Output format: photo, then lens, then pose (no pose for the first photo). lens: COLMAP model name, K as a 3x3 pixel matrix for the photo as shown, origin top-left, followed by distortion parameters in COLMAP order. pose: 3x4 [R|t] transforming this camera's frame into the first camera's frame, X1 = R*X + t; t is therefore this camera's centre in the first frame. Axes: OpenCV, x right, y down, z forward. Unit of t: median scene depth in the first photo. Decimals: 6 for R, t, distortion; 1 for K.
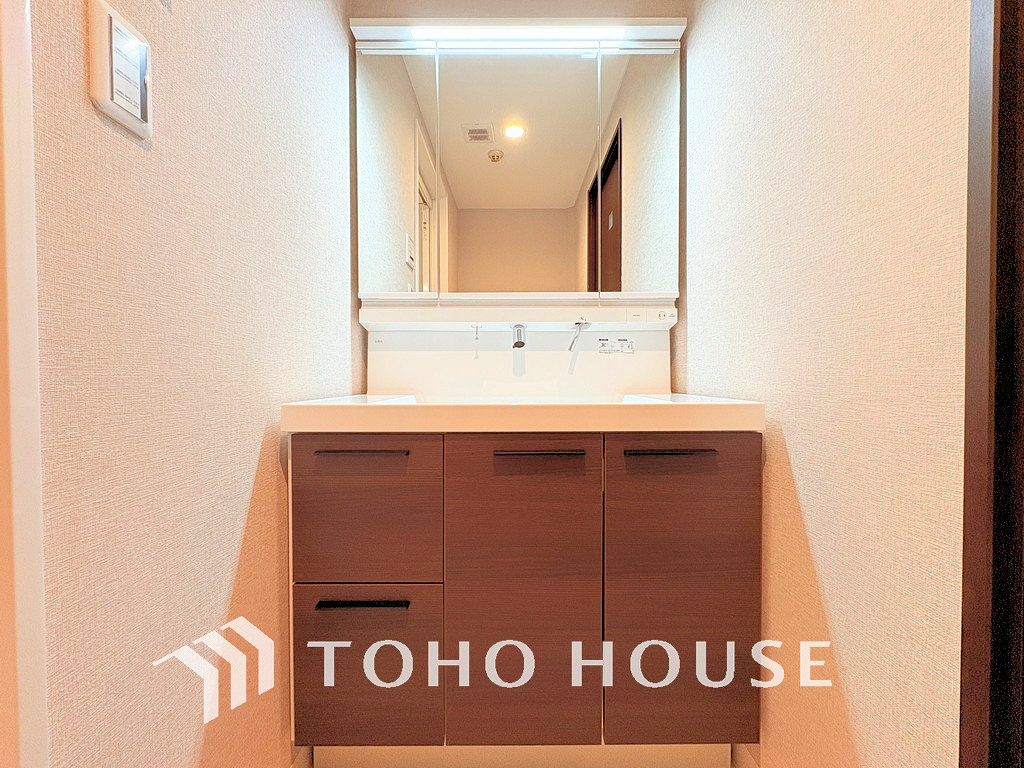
lens RADIAL K [[410.0, 0, 512.5], [0, 410.0, 387.5], [0, 0, 1]] dist [-0.000759, -0.000287]
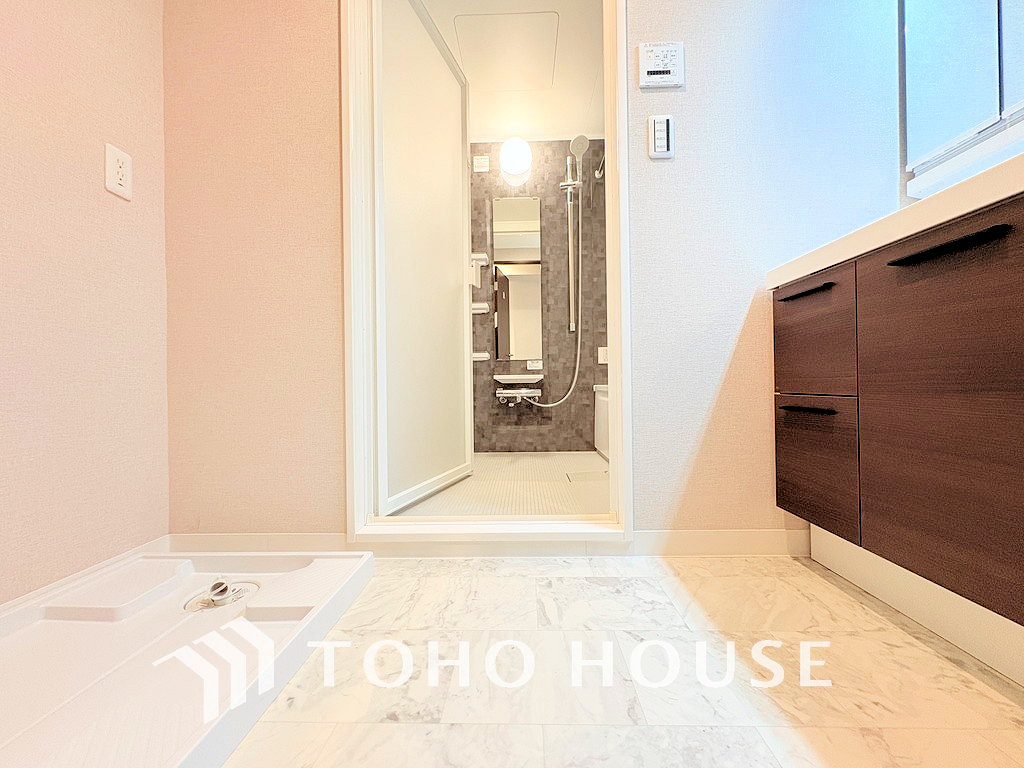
lens RADIAL K [[410.0, 0, 511.0], [0, 410.0, 383.4], [0, 0, 1]] dist [-0.000759, -0.000287]
pose [[-0.041236, -0.002380, -0.999147, 1.060004], [-0.010513, 0.999943, -0.001948, 0.501328], [0.999094, 0.010424, -0.041258, 0.133887]]
